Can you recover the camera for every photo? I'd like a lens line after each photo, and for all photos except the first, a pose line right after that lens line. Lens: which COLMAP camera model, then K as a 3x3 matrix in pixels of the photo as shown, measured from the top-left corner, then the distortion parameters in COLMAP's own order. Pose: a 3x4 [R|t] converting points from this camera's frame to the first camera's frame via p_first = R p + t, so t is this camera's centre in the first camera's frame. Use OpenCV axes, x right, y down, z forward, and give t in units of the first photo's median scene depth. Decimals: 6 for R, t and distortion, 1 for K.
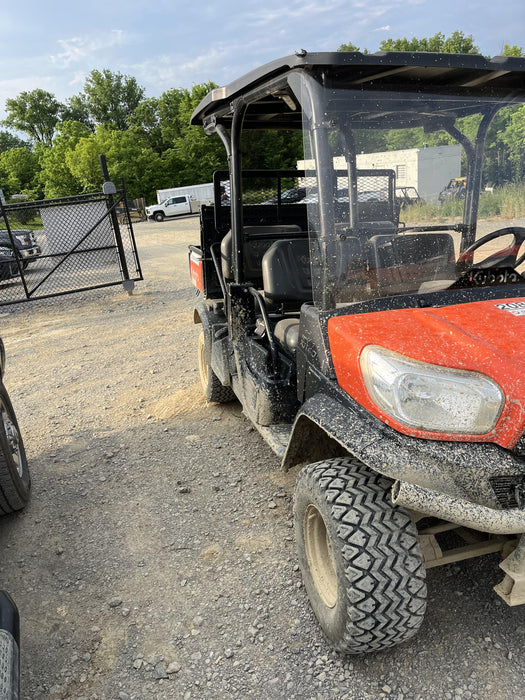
lens RADIAL K [[528.3, 0, 262.5], [0, 528.3, 350.0], [0, 0, 1]] dist [0.078746, -0.112310]
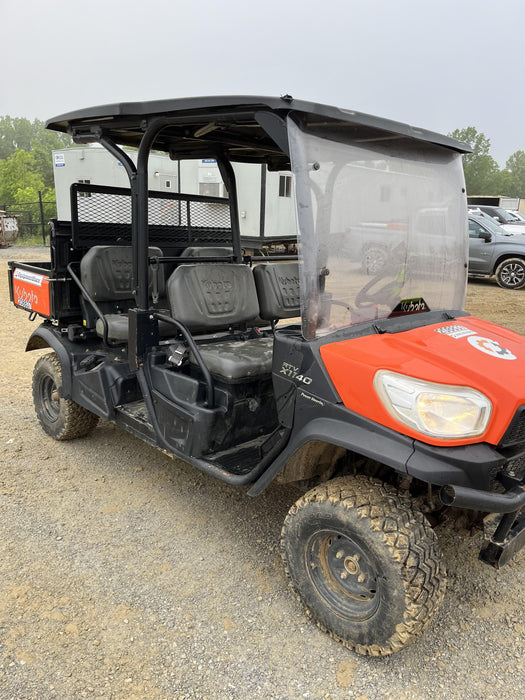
lens RADIAL K [[528.3, 0, 262.5], [0, 528.3, 350.0], [0, 0, 1]] dist [0.078746, -0.112310]
pose [[0.861729, -0.046653, 0.505219, -0.368650], [0.059246, 0.998204, -0.008877, -0.035744], [-0.503898, 0.037582, 0.862945, 0.092366]]
